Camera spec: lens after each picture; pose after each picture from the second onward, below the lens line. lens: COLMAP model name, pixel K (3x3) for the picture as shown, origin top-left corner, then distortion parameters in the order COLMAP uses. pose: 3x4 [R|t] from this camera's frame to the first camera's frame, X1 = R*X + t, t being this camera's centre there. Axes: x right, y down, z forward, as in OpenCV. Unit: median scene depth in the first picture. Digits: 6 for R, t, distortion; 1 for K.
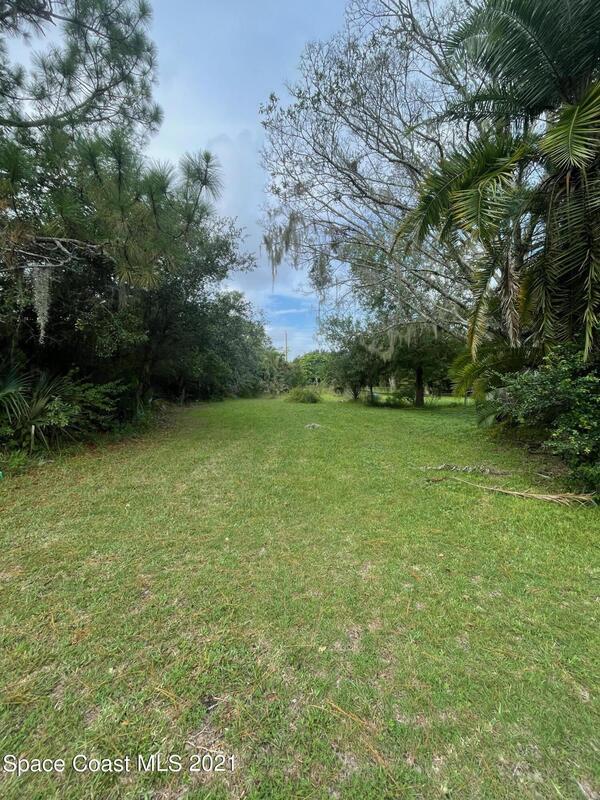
lens RADIAL K [[320.7, 0, 297.9], [0, 320.7, 397.5], [0, 0, 1]] dist [-0.000661, -0.000036]
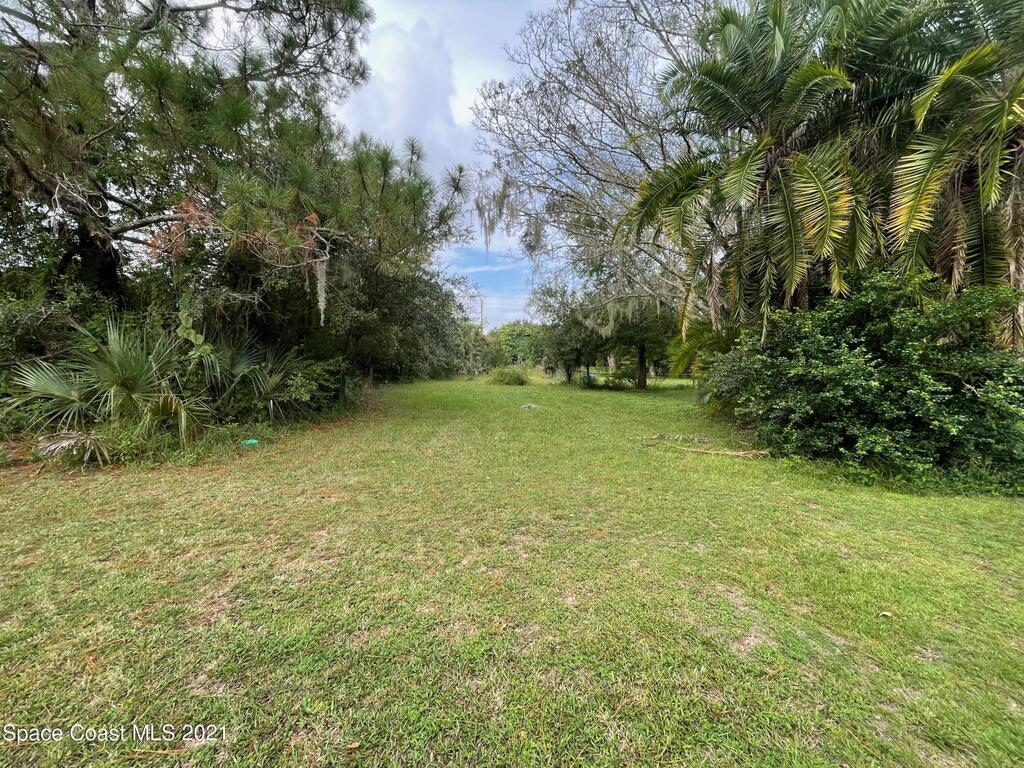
lens RADIAL K [[410.5, 0, 509.1], [0, 410.5, 390.5], [0, 0, 1]] dist [-0.000661, -0.000036]
pose [[0.999103, 0.001024, 0.042343, -0.037161], [-0.002021, 0.999721, 0.023519, 0.007831], [-0.042308, -0.023583, 0.998826, -0.122543]]
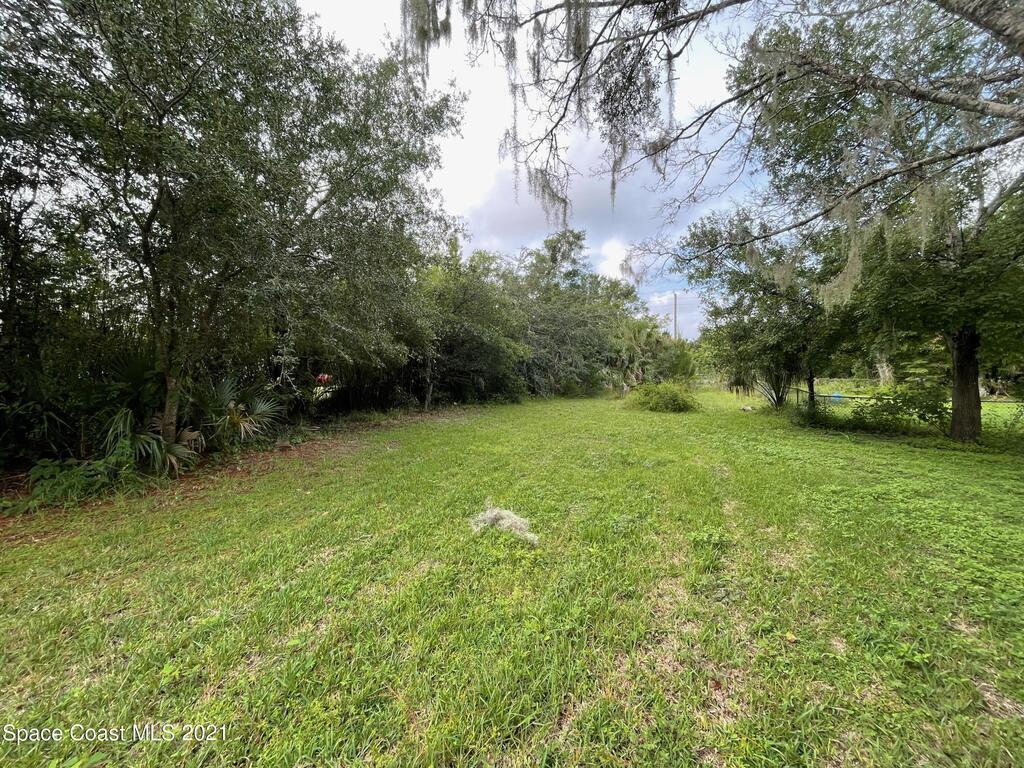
lens RADIAL K [[410.5, 0, 509.1], [0, 410.5, 390.5], [0, 0, 1]] dist [-0.000661, -0.000036]
pose [[0.893253, 0.014752, -0.449311, 0.137630], [-0.014313, 0.999888, 0.004373, -0.020858], [0.449326, 0.002525, 0.893365, 0.383079]]
